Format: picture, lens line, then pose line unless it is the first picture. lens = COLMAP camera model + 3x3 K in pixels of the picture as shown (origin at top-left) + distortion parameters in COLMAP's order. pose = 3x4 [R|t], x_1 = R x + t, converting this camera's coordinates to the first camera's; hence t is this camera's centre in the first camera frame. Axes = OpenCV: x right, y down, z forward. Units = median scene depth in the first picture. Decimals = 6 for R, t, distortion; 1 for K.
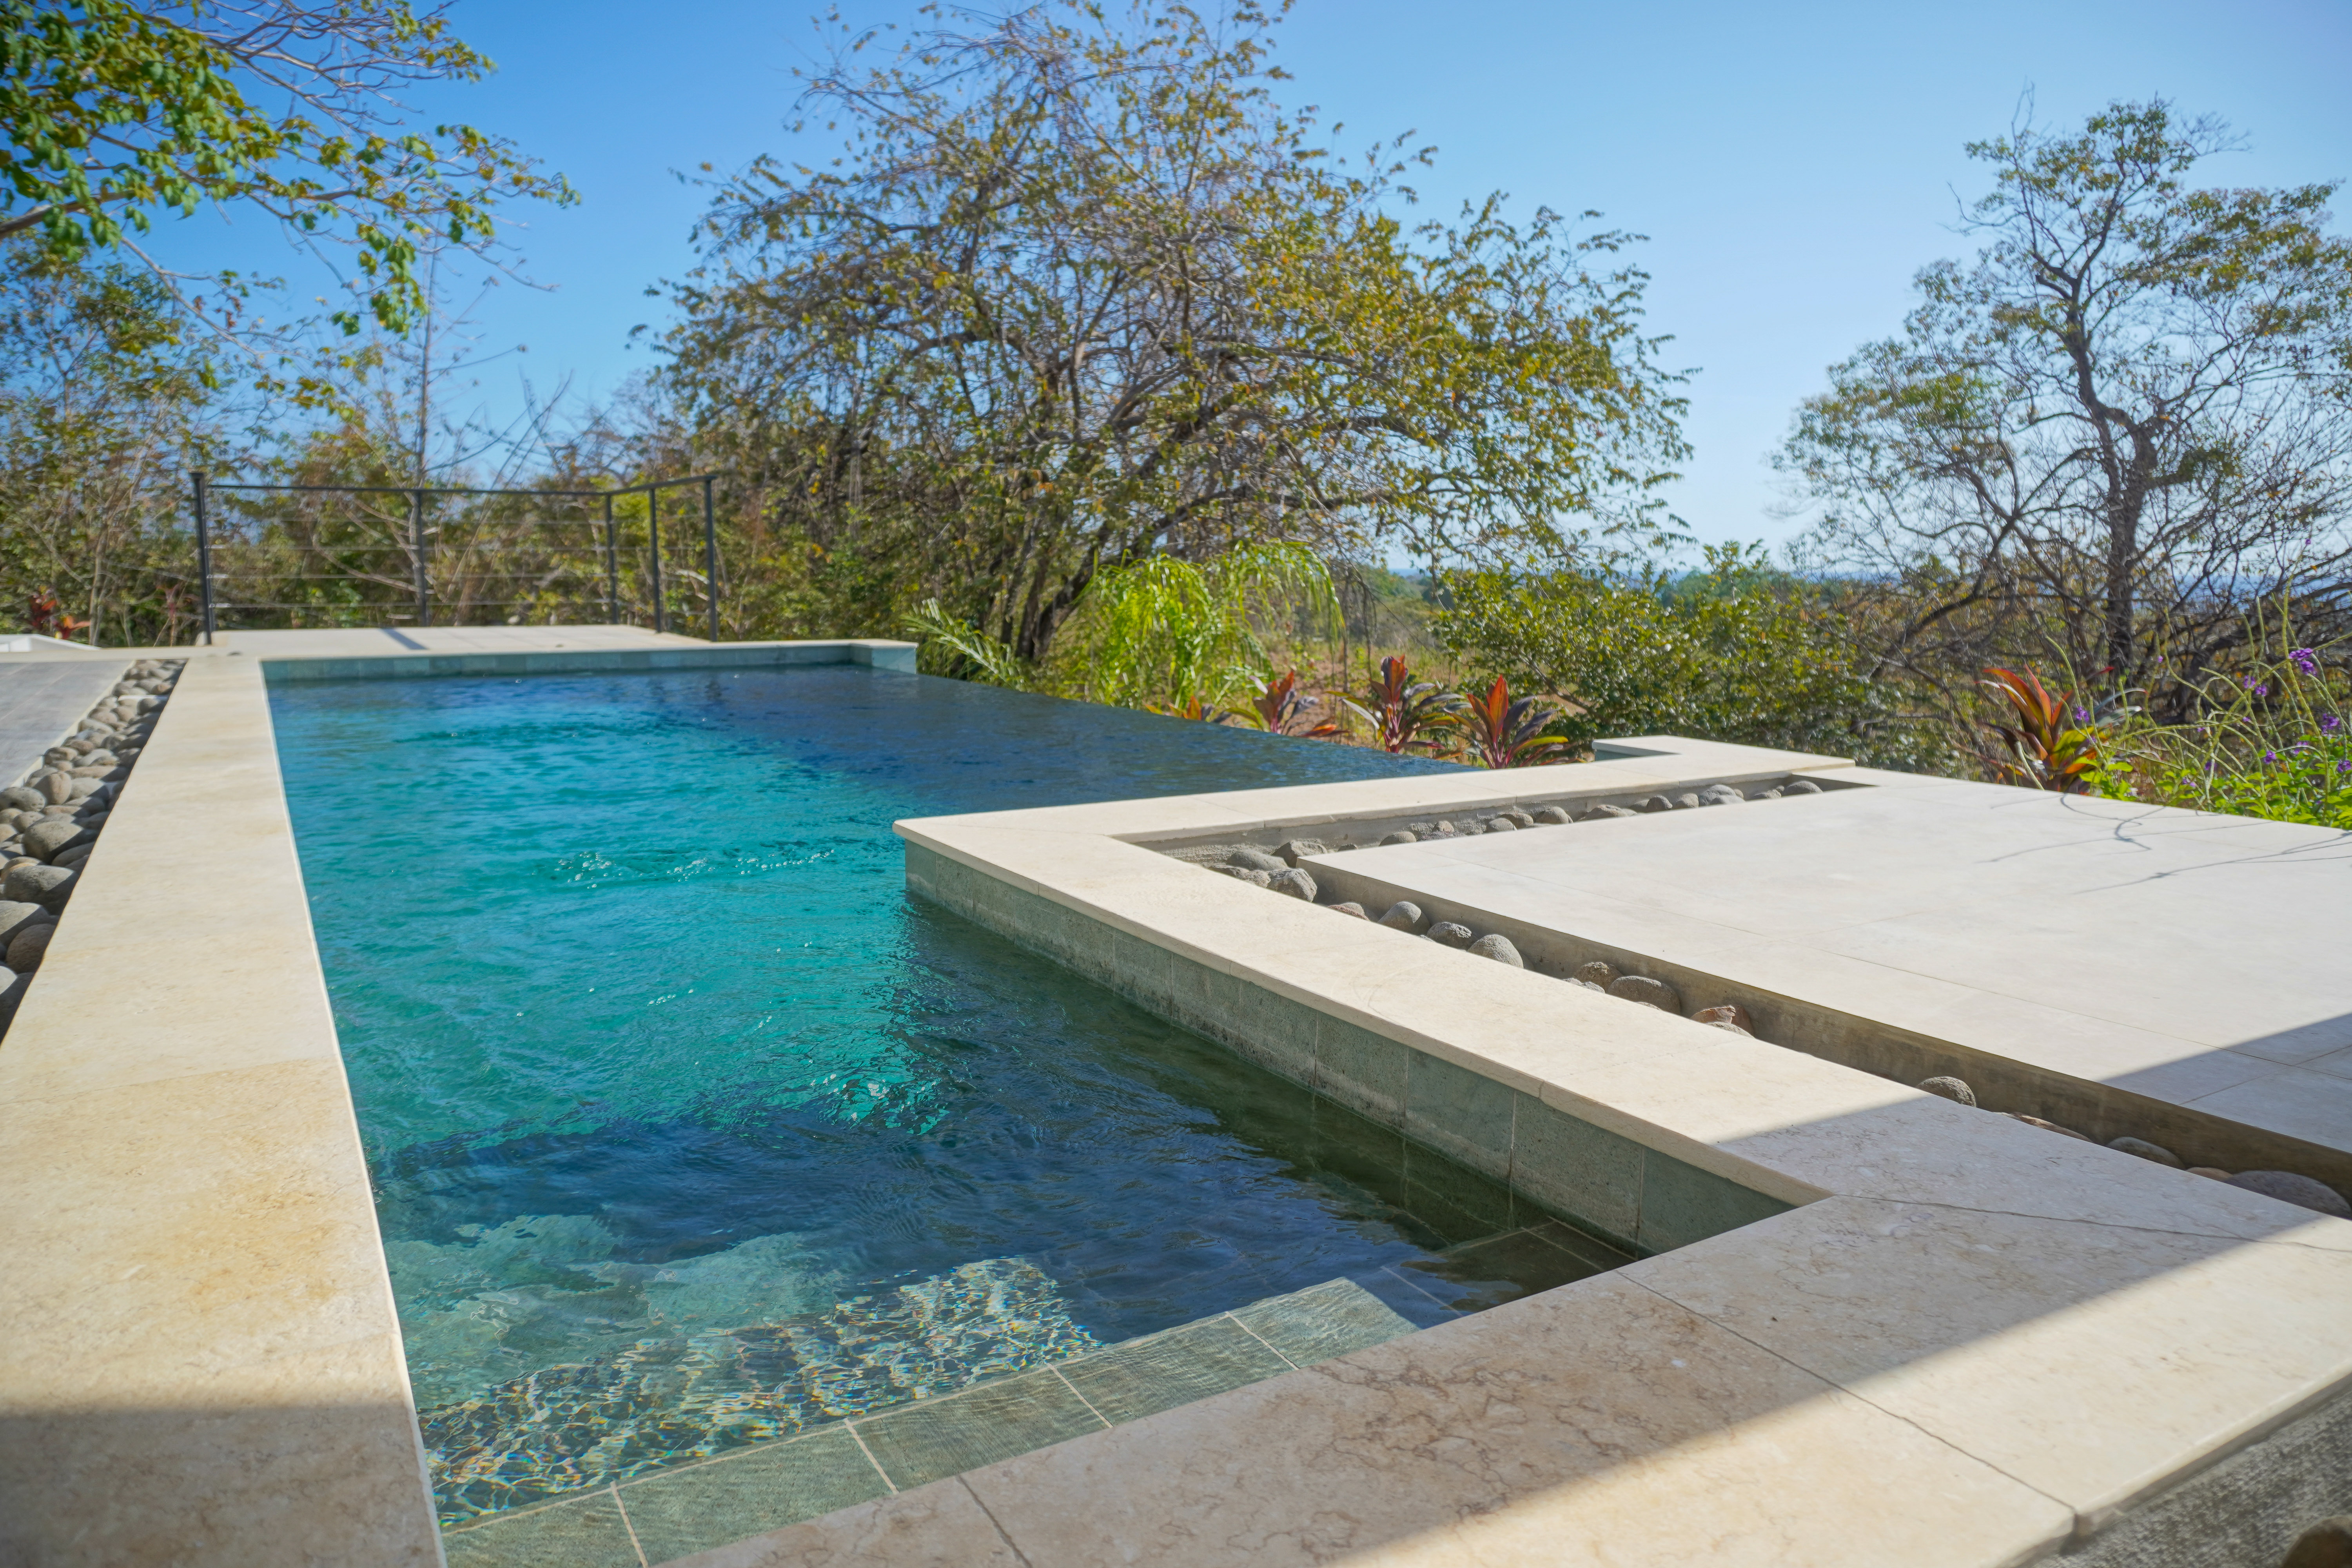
lens RADIAL K [[1563.0, 0, 1179.2], [0, 1563.0, 794.5], [0, 0, 1]] dist [-0.047711, 0.026701]
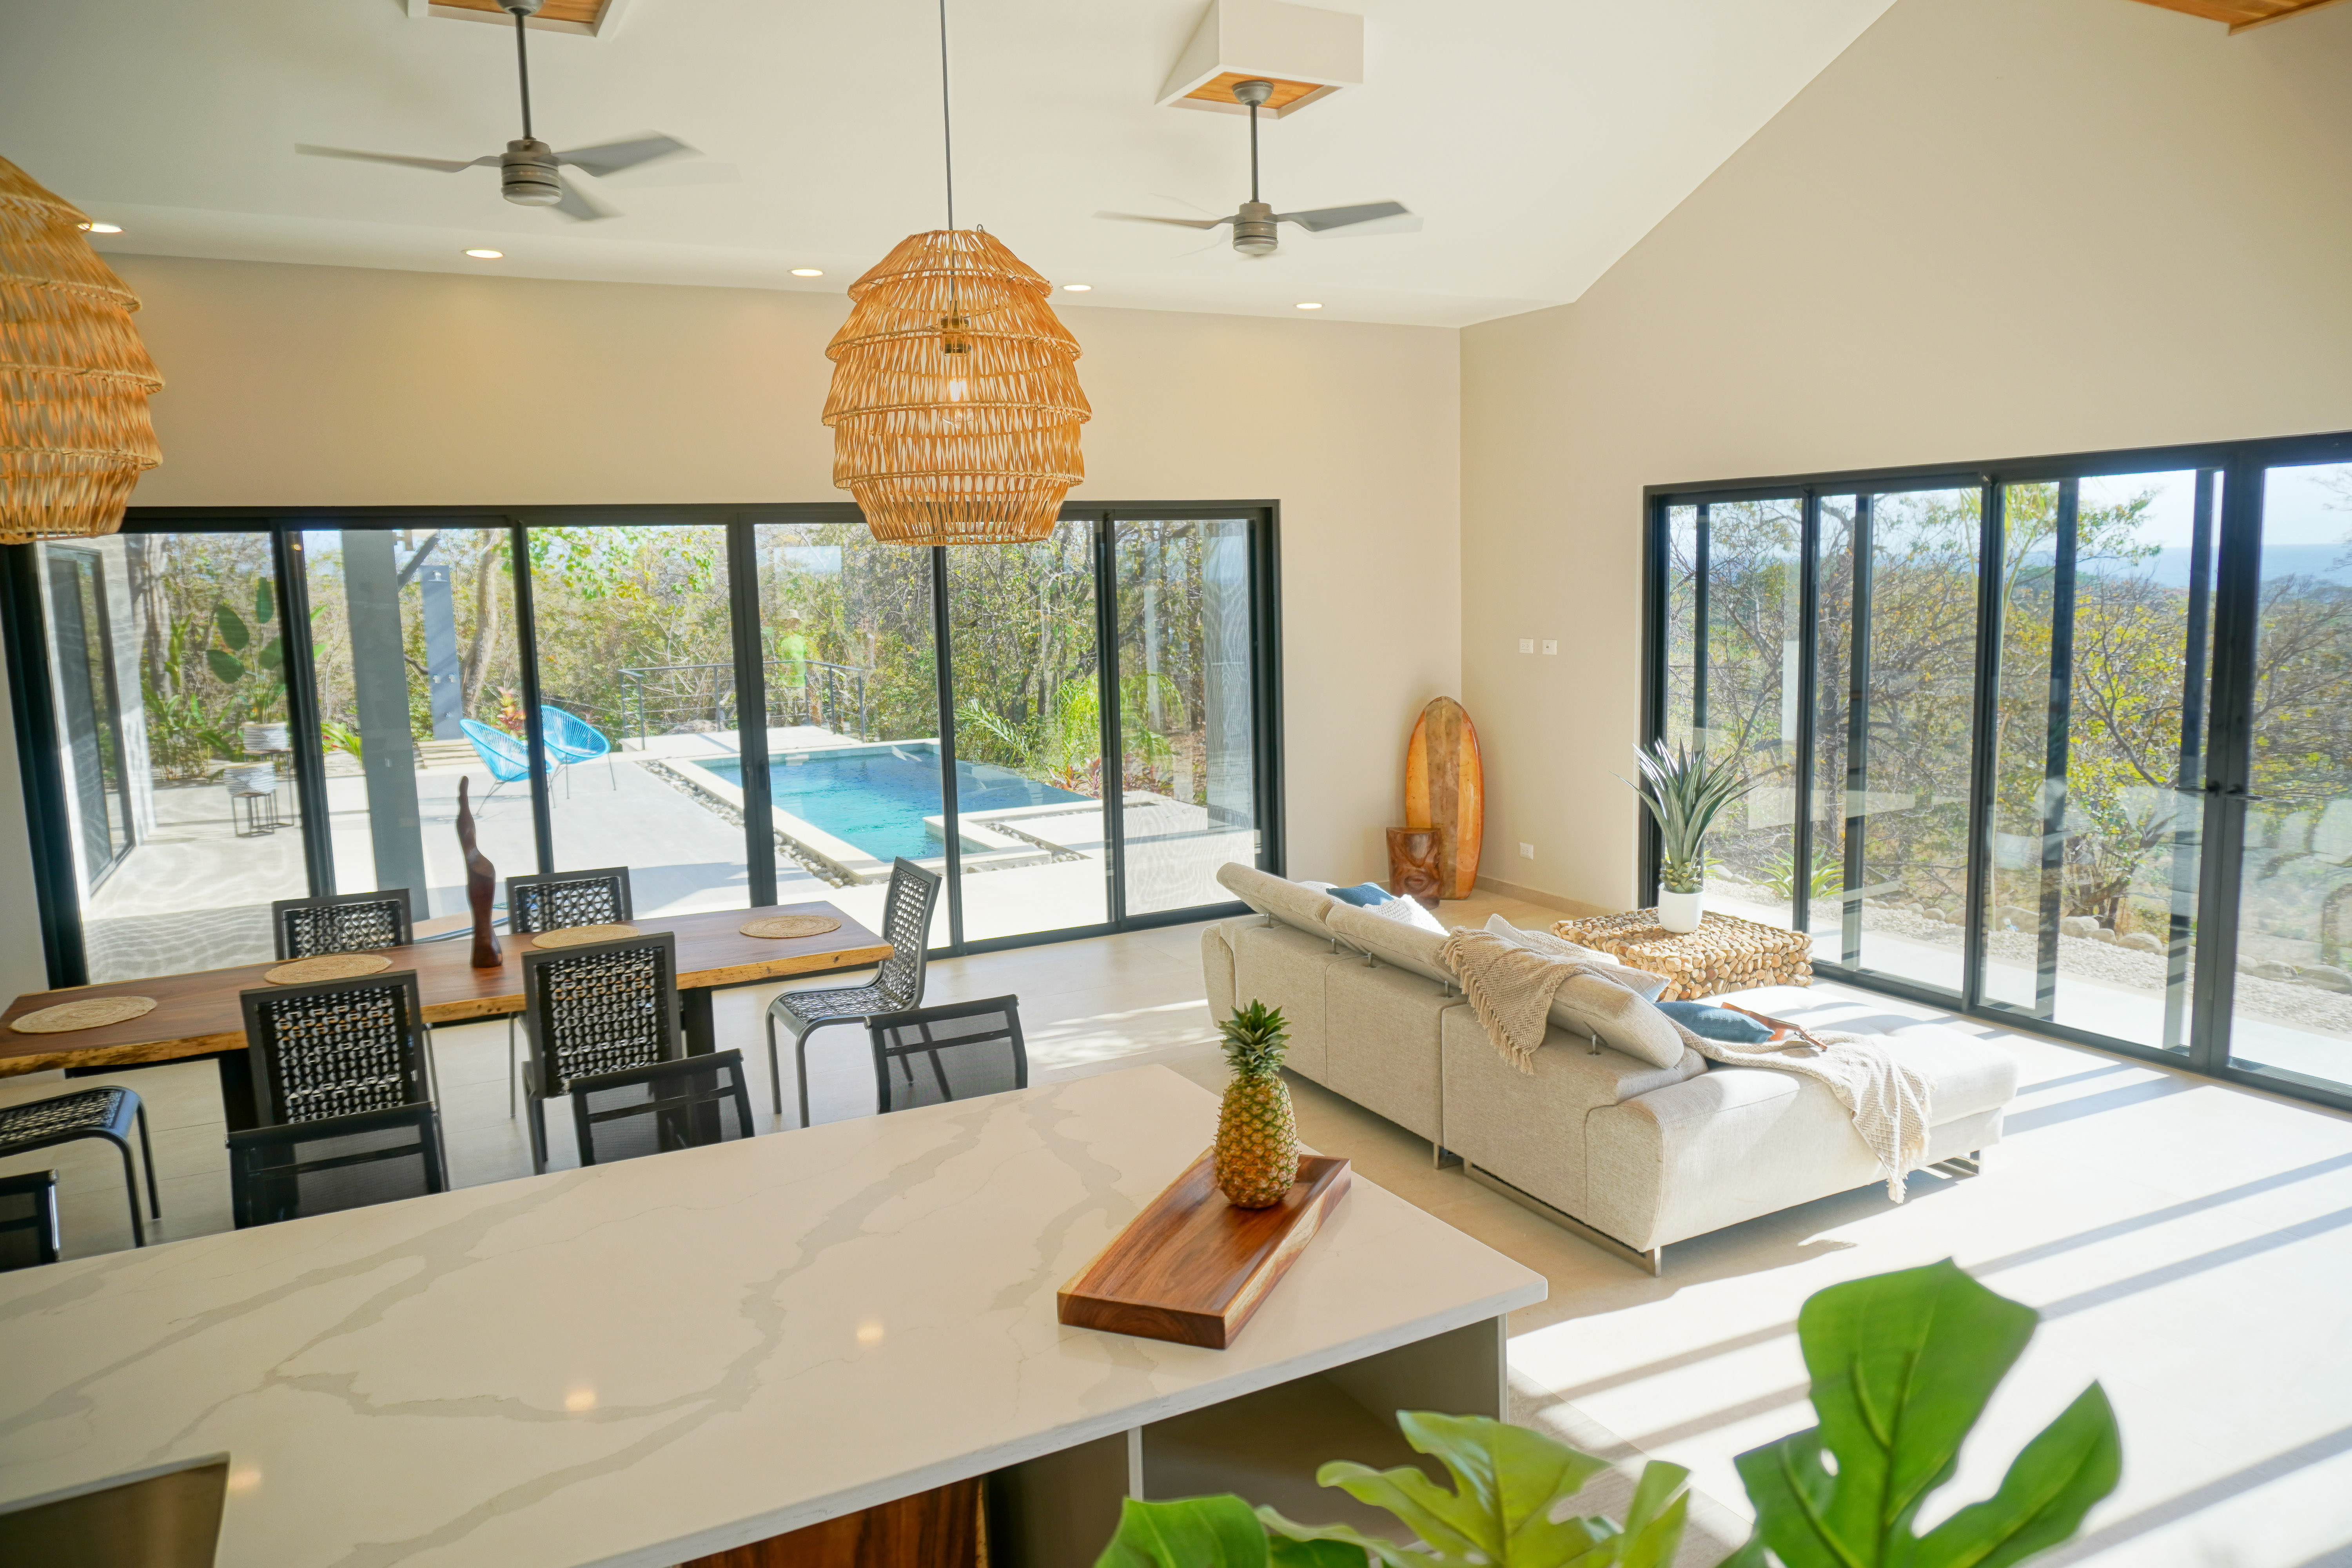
lens RADIAL K [[1573.3, 0, 1176.0], [0, 1573.3, 784.0], [0, 0, 1]] dist [-0.059390, 0.052191]
pose [[0.998136, -0.018318, -0.058216, 0.117501], [0.017712, 0.999784, -0.010911, -0.002363], [0.058404, 0.009860, 0.998244, -0.505495]]
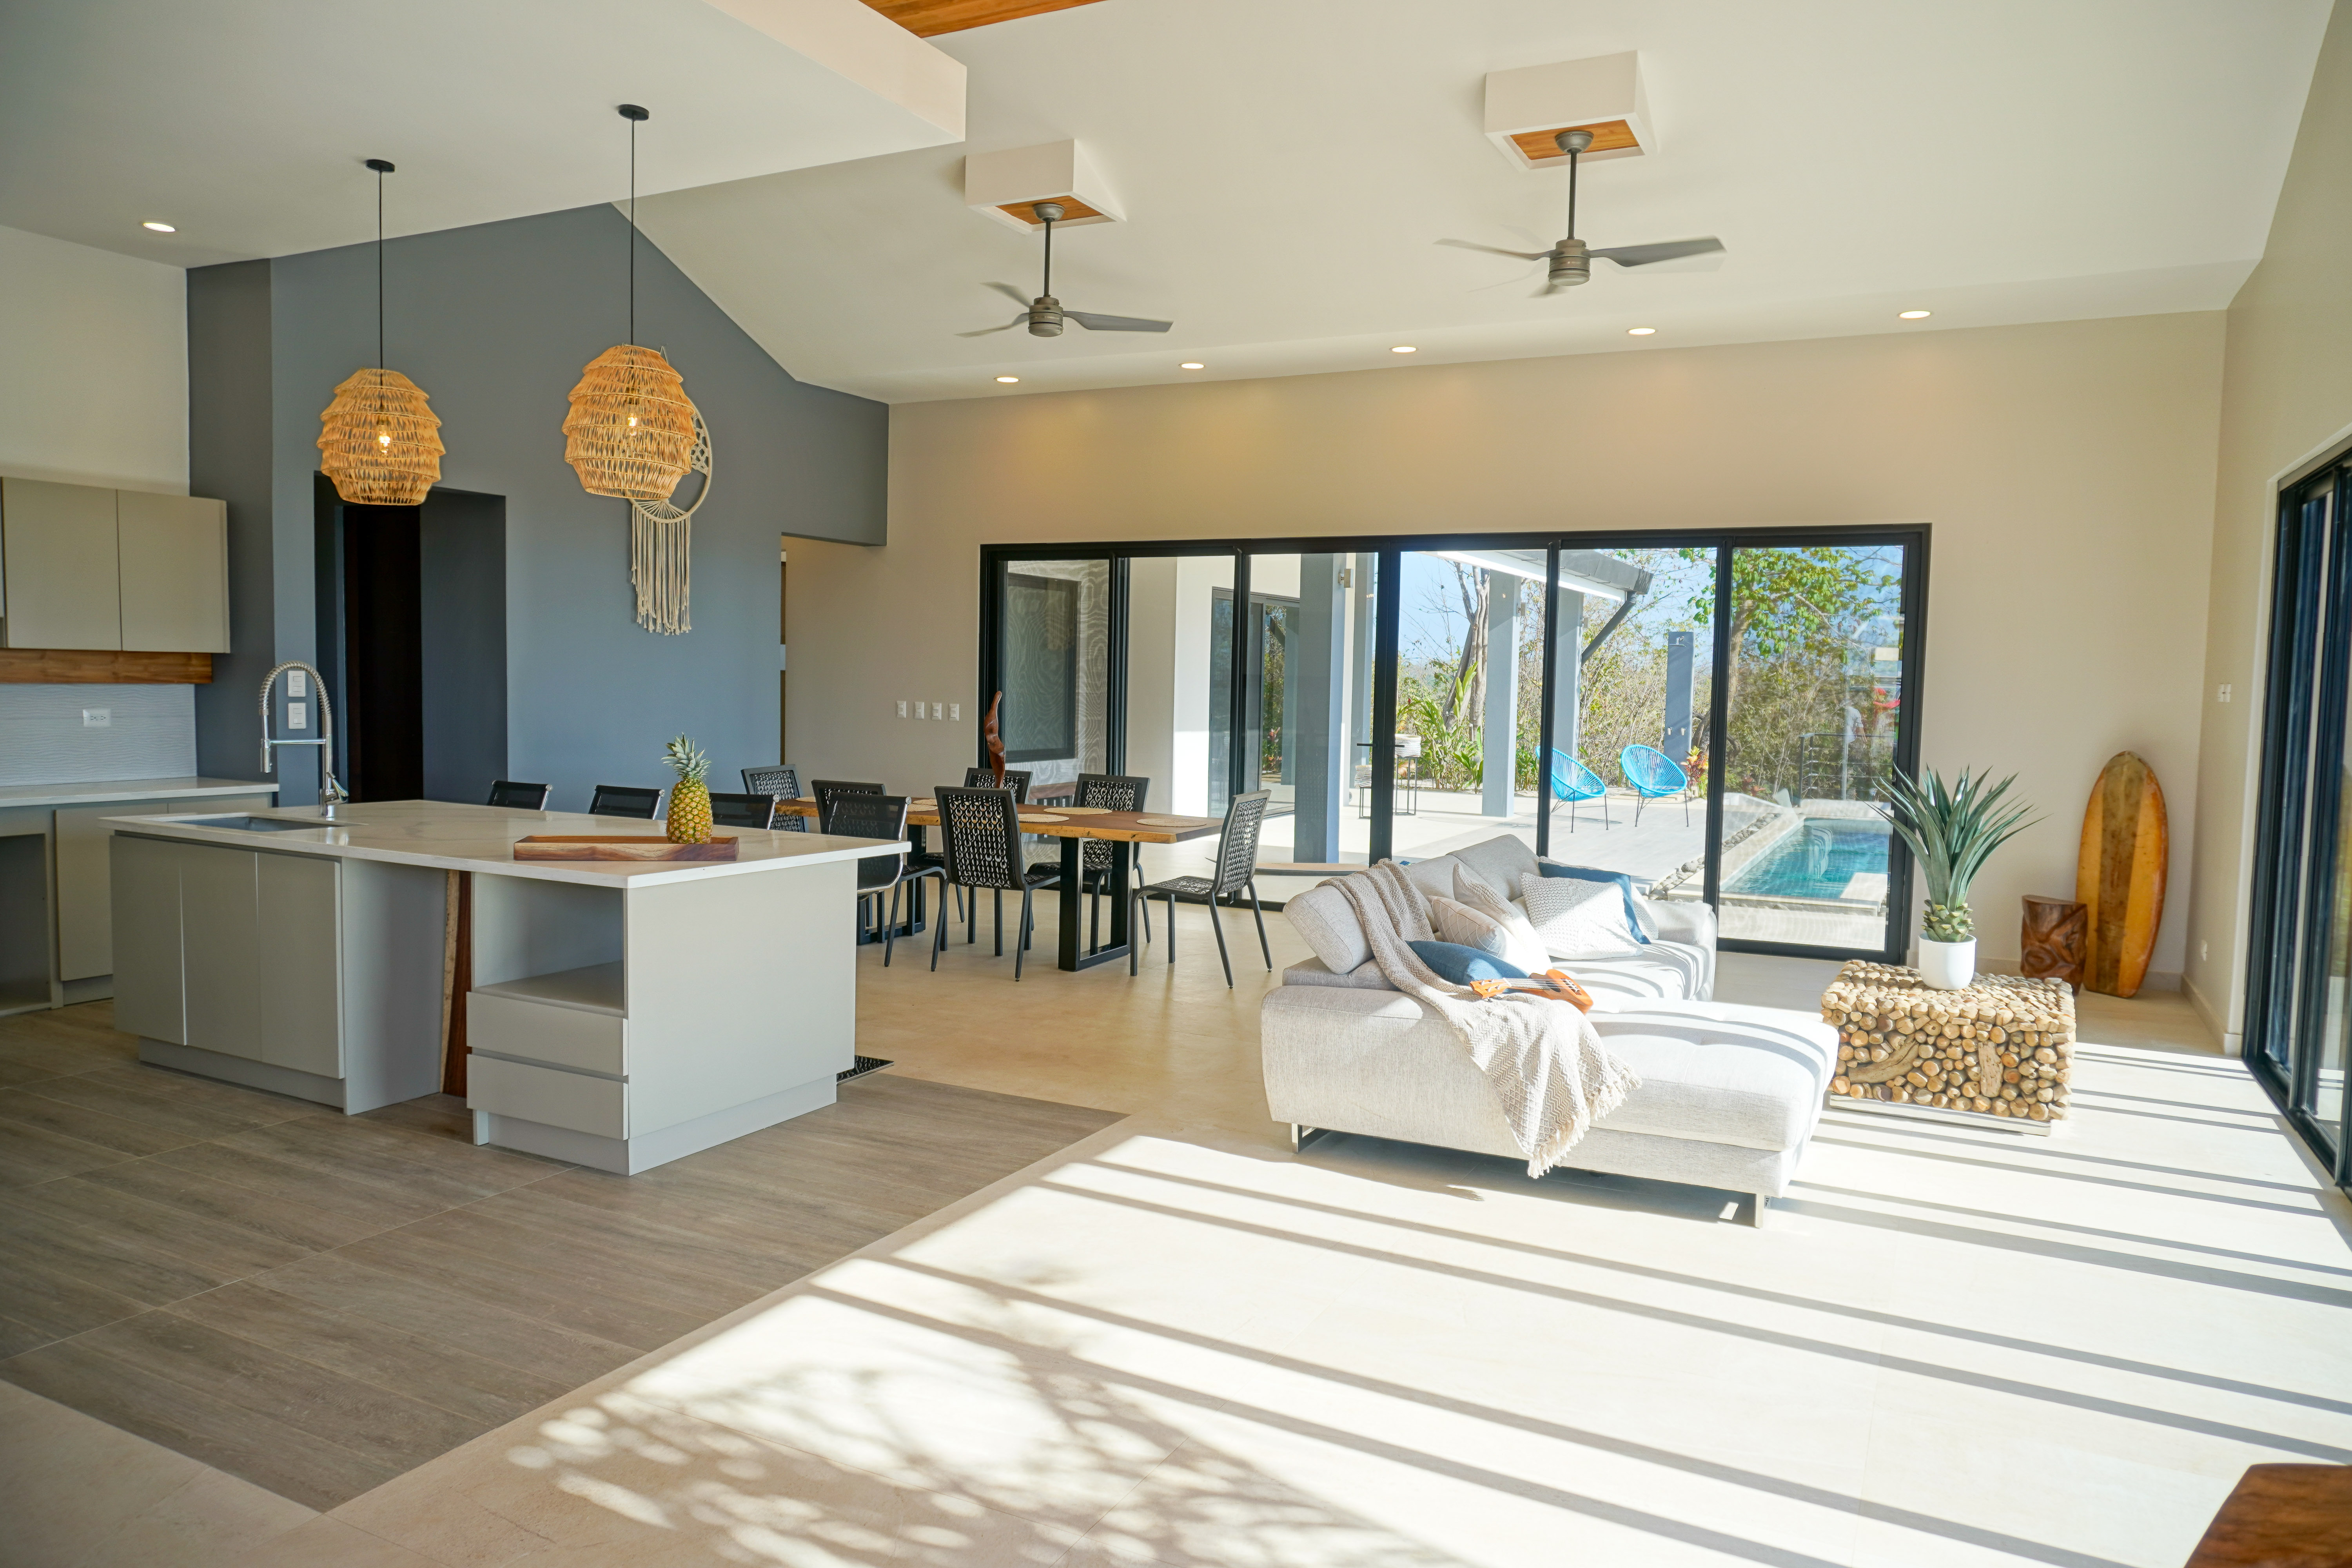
lens RADIAL K [[1563.0, 0, 1179.2], [0, 1563.0, 794.5], [0, 0, 1]] dist [-0.047711, 0.026701]
pose [[0.535099, 0.073814, -0.841558, 0.356890], [-0.141477, 0.989937, -0.003129, 0.012523], [0.832858, 0.120735, 0.540157, -0.440055]]
